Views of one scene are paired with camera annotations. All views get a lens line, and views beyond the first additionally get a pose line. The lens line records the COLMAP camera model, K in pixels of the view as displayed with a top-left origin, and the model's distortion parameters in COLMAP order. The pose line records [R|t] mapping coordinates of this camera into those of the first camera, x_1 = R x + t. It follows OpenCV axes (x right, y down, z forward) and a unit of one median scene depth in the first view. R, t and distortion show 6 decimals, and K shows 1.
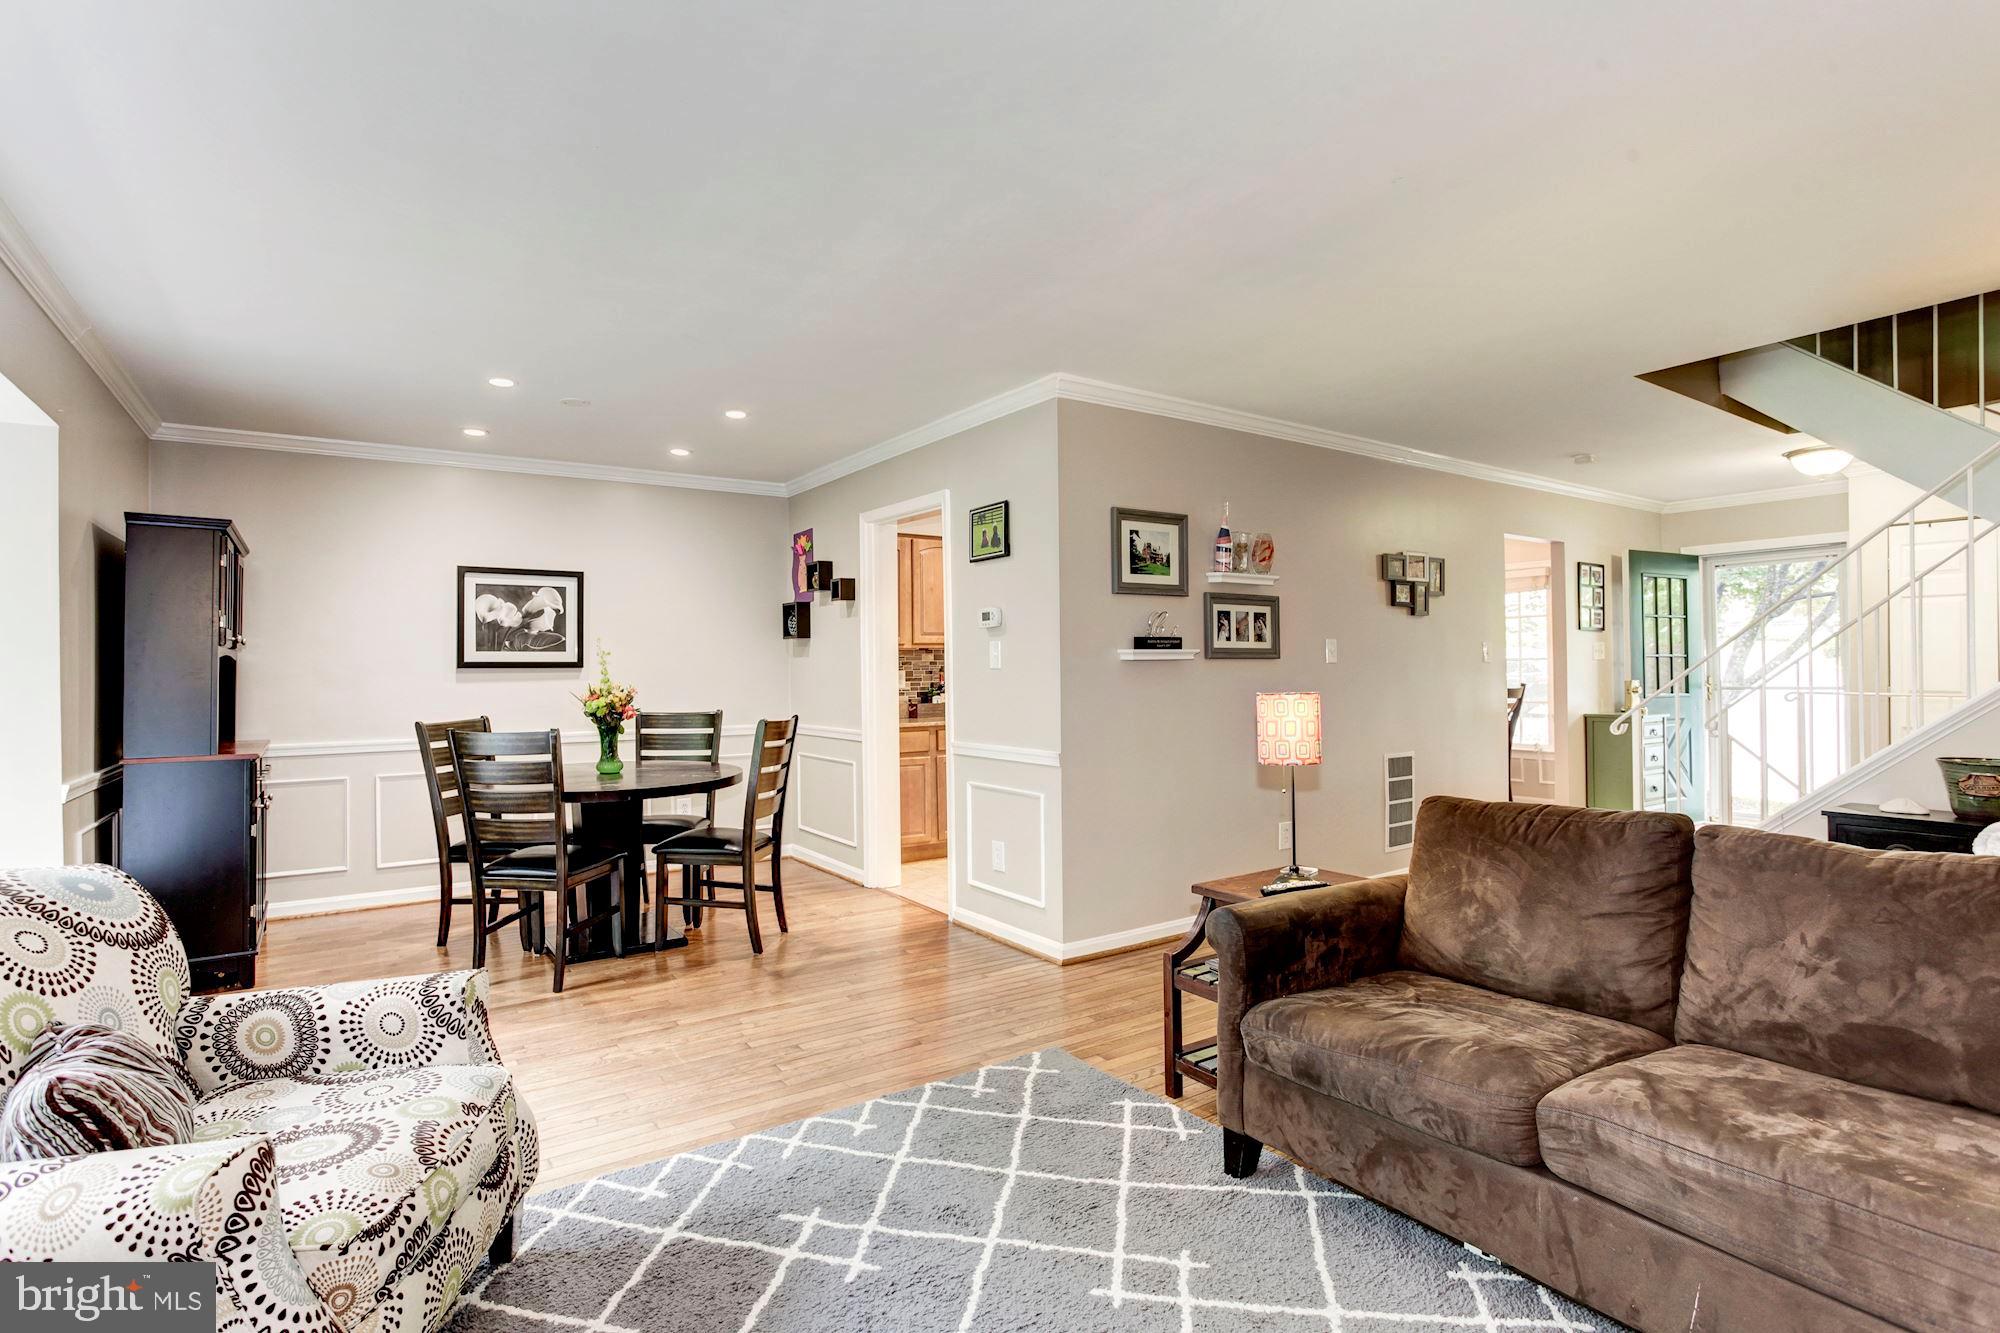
lens RADIAL K [[973.4, 0, 1000.0], [0, 973.4, 666.5], [0, 0, 1]] dist [-0.056222, 0.000171]
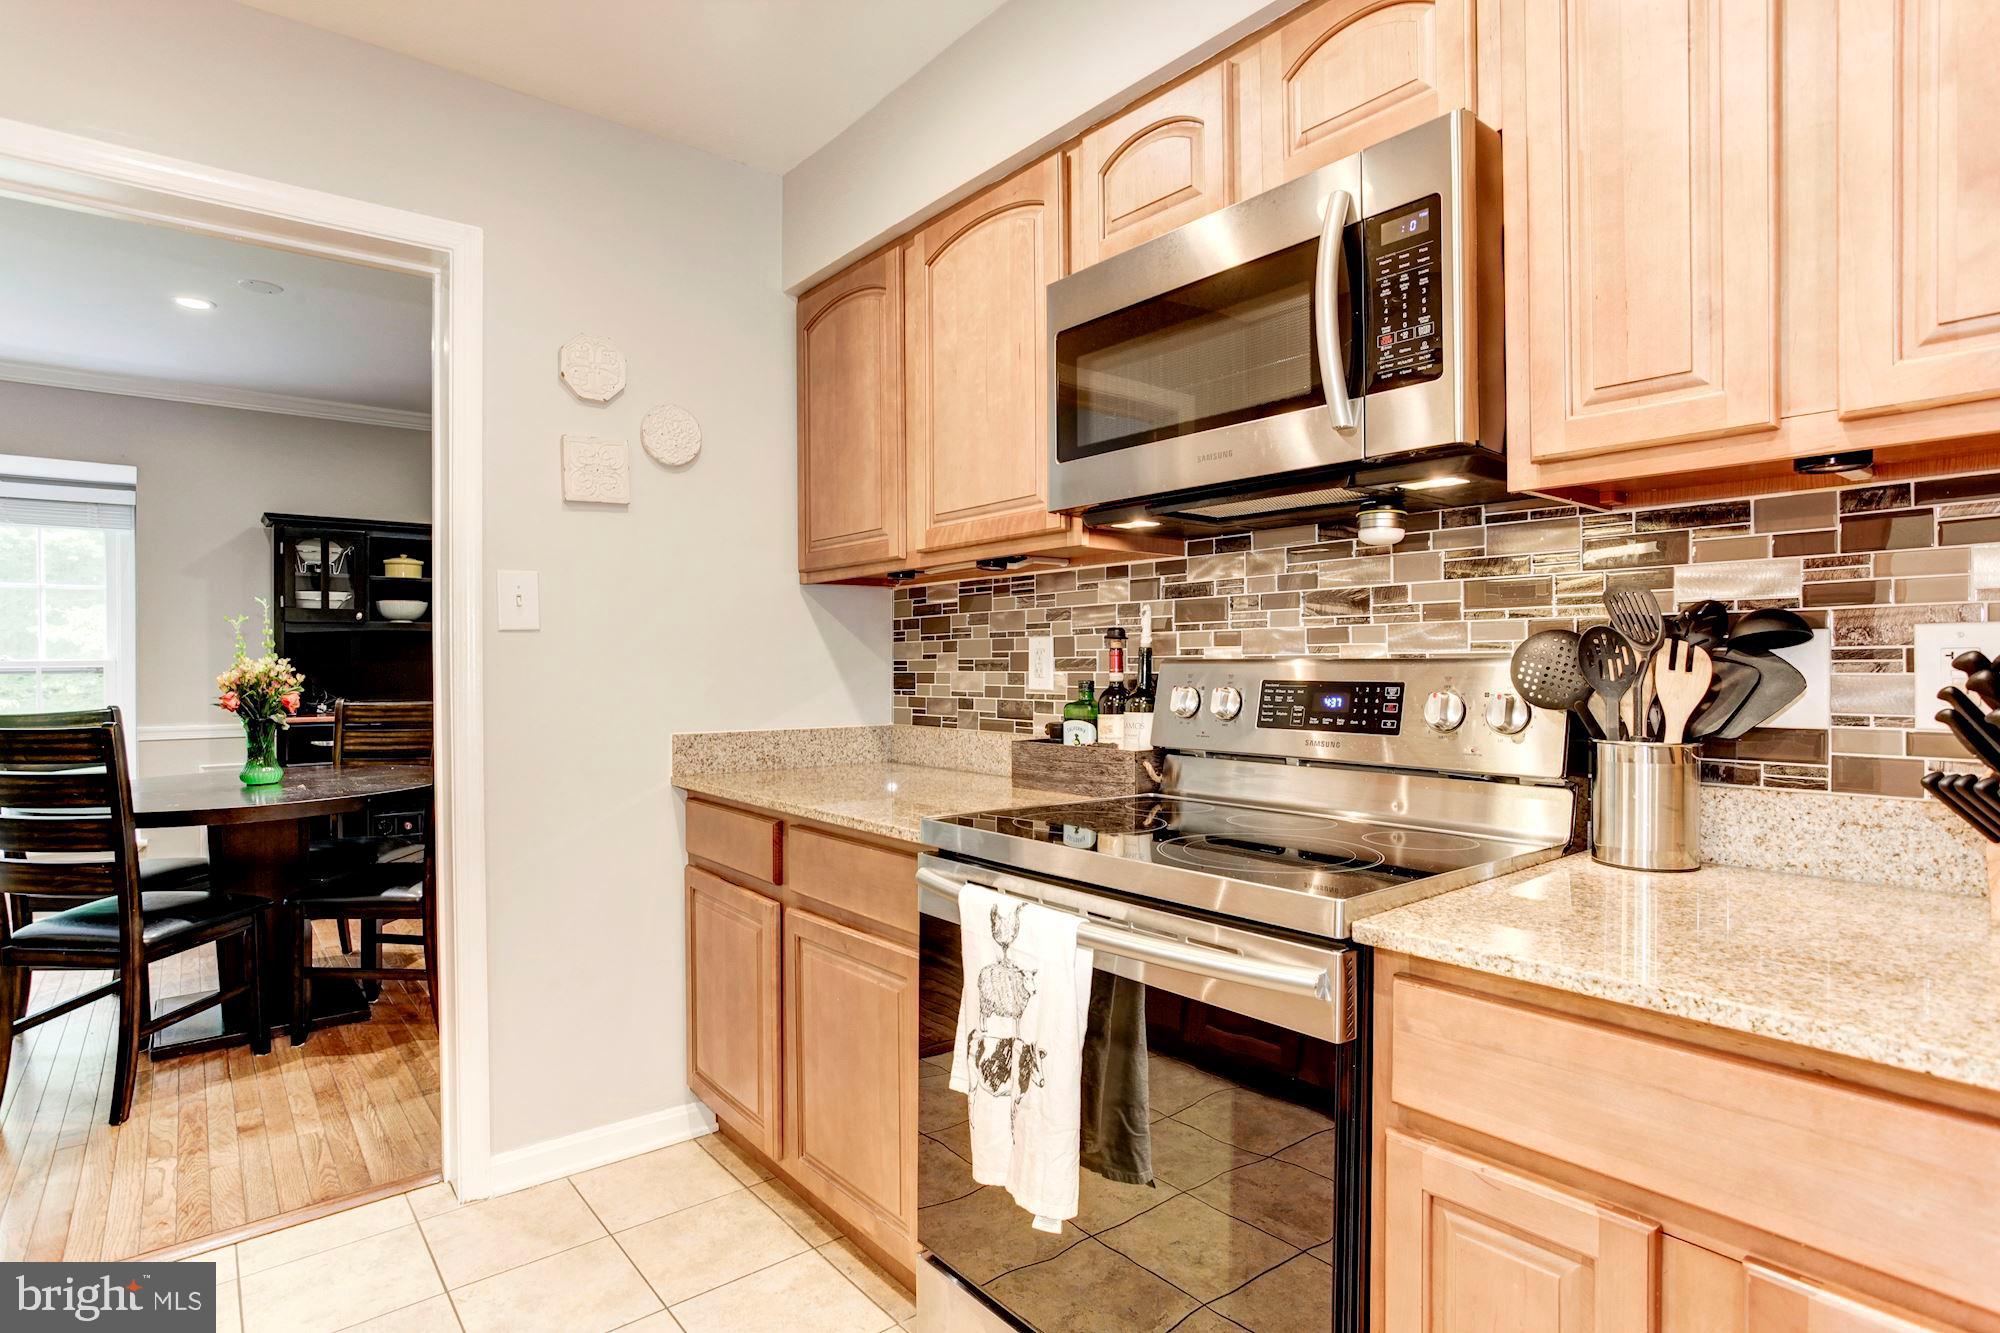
lens RADIAL K [[1012.8, 0, 994.5], [0, 1012.8, 664.1], [0, 0, 1]] dist [-0.060861, 0.031286]
pose [[0.082062, 0.011906, -0.996556, 0.298564], [0.003790, 0.999918, 0.012258, 0.011557], [0.996620, -0.004783, 0.082010, 1.183524]]
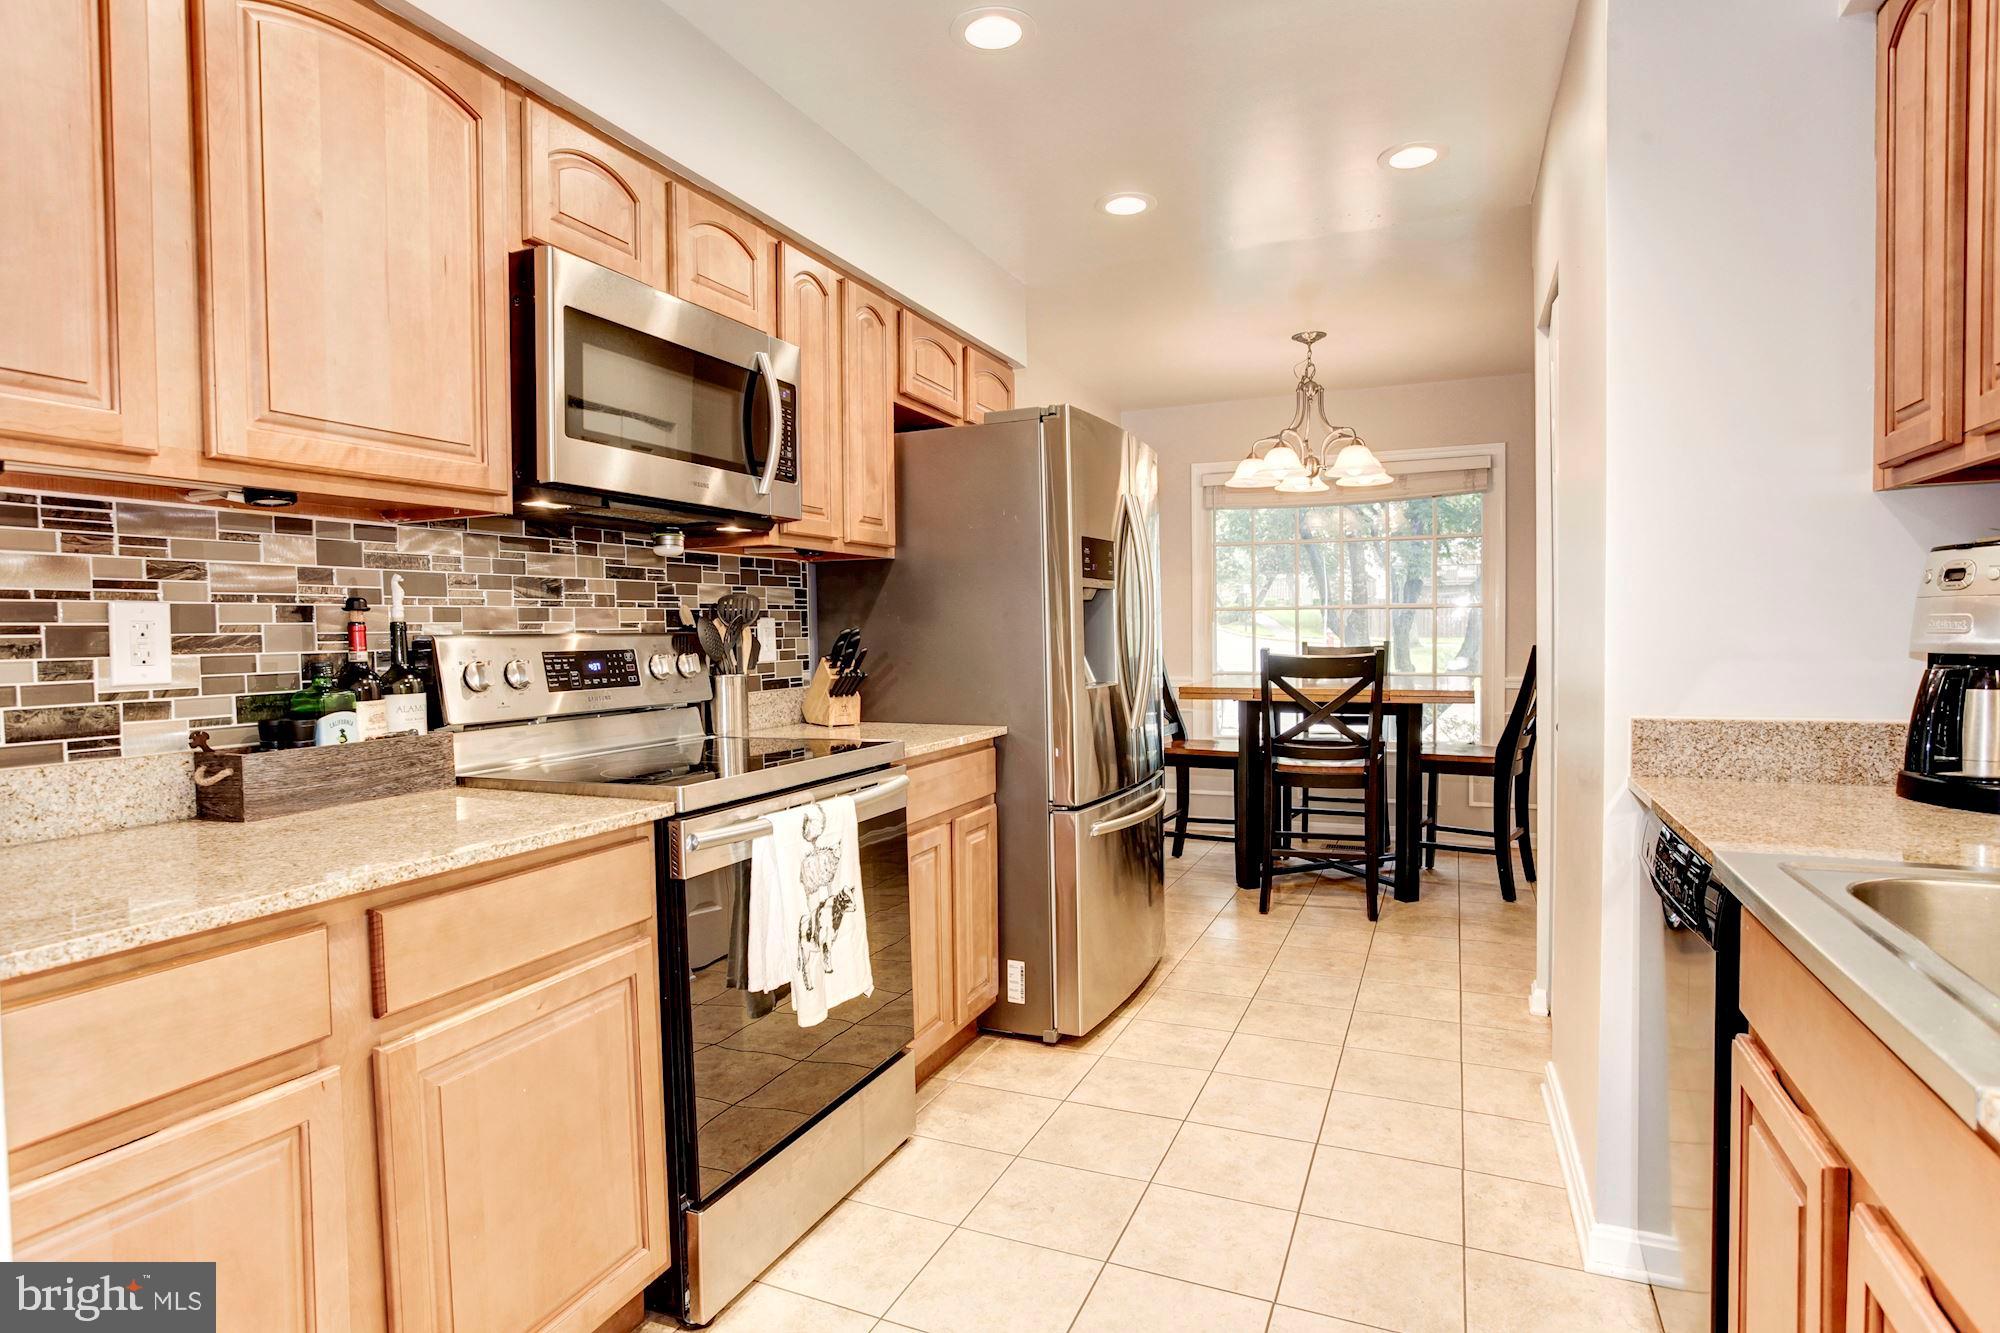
lens RADIAL K [[1054.0, 0, 985.7], [0, 1054.0, 662.8], [0, 0, 1]] dist [-0.064966, 0.036684]
pose [[0.855738, -0.018120, 0.517091, -0.074757], [0.005580, 0.999652, 0.025795, 0.015920], [-0.517379, -0.019188, 0.855541, 0.879999]]
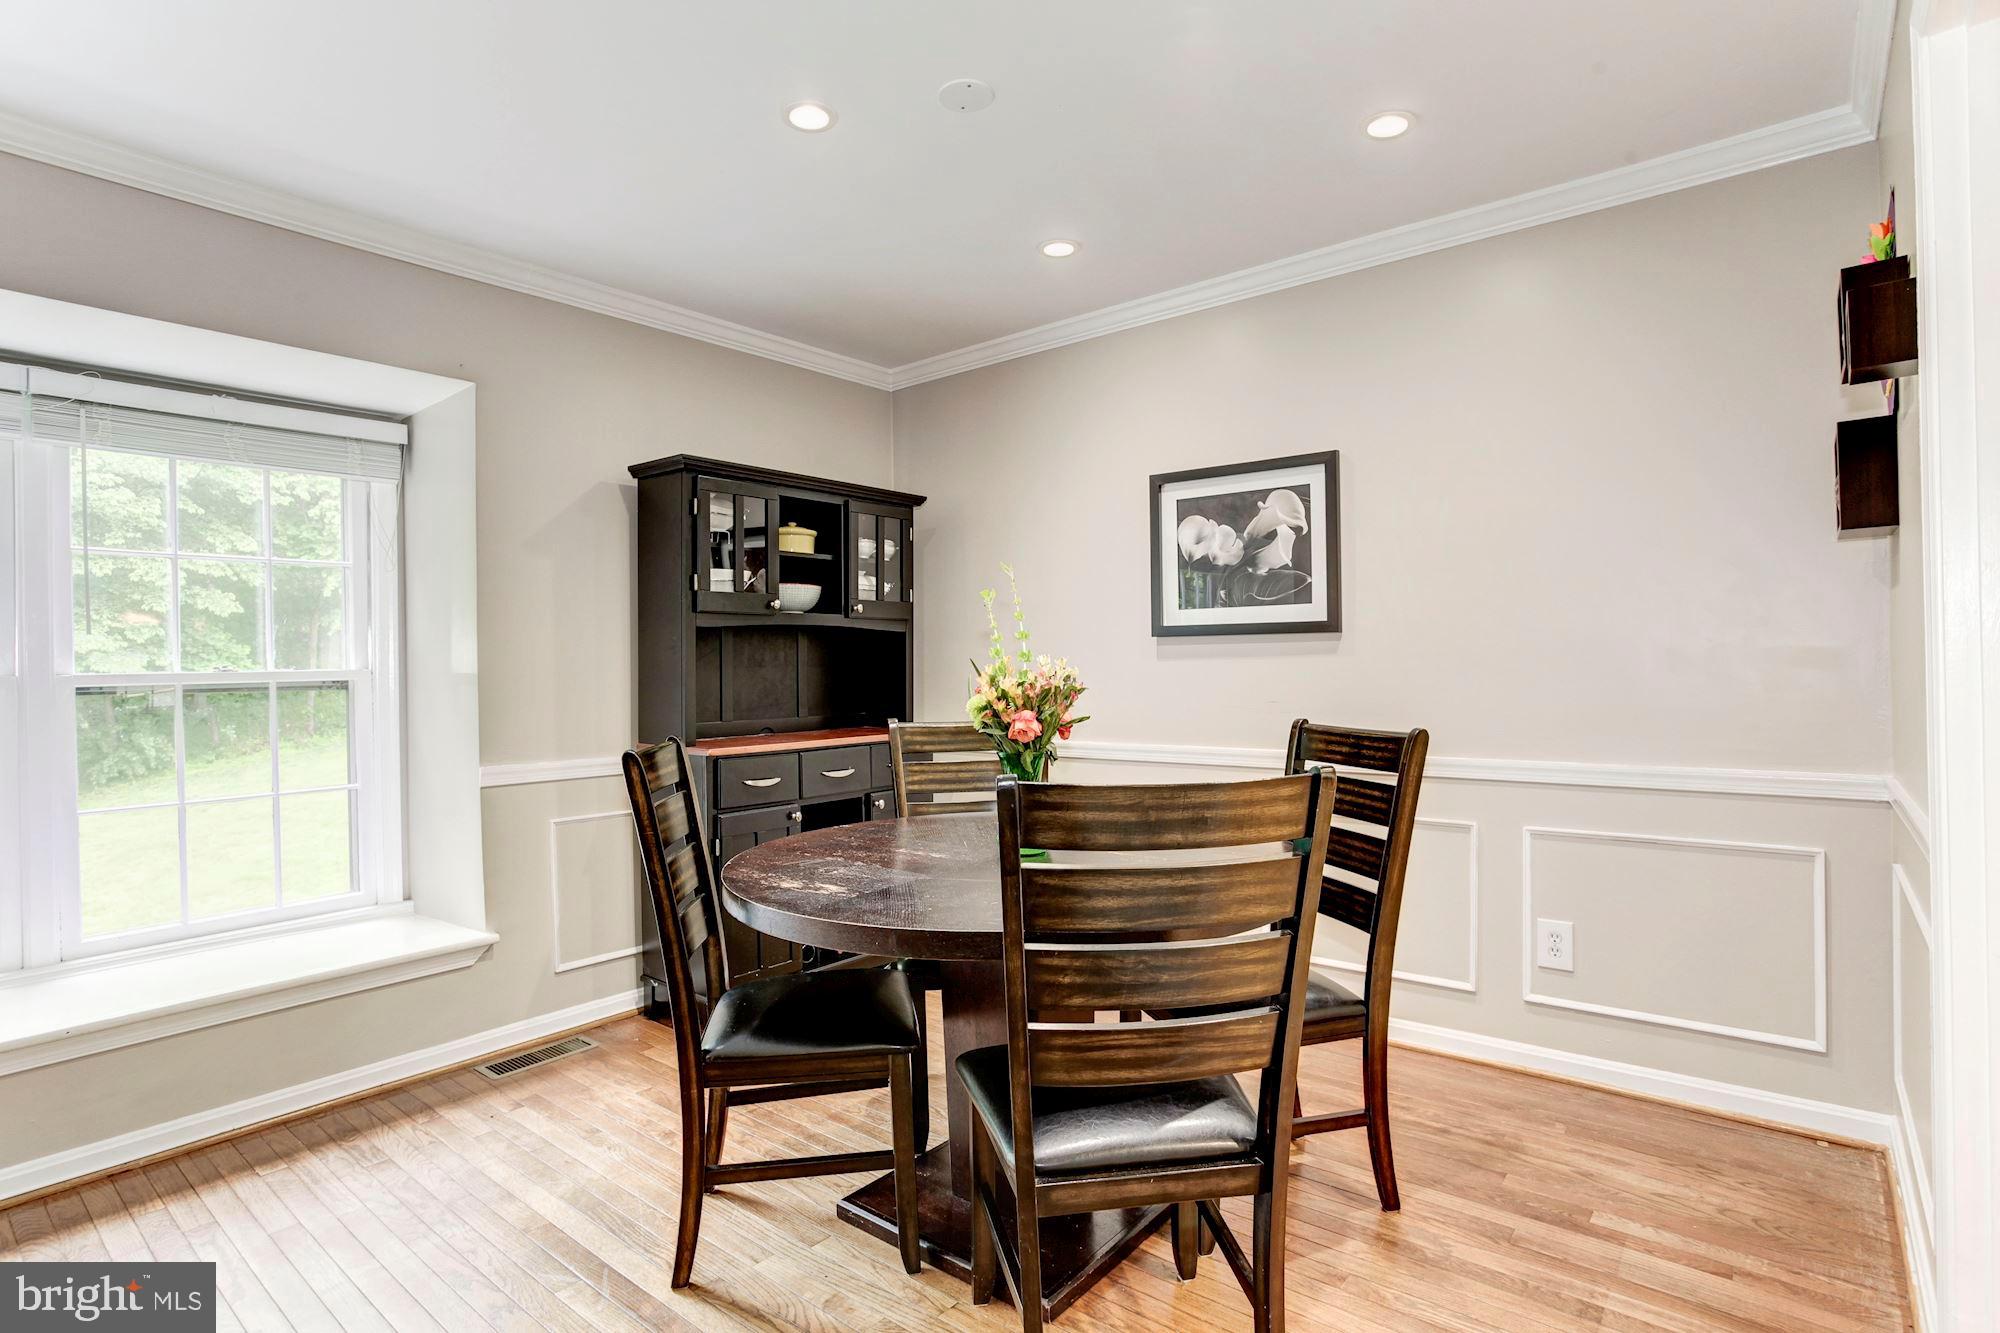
lens RADIAL K [[1000.1, 0, 993.1], [0, 1000.1, 659.5], [0, 0, 1]] dist [-0.024956, 0.000223]
pose [[0.265149, 0.003538, -0.964201, 0.046326], [0.012264, 0.999900, 0.007042, 0.010552], [0.964129, -0.013692, 0.265079, 0.677501]]
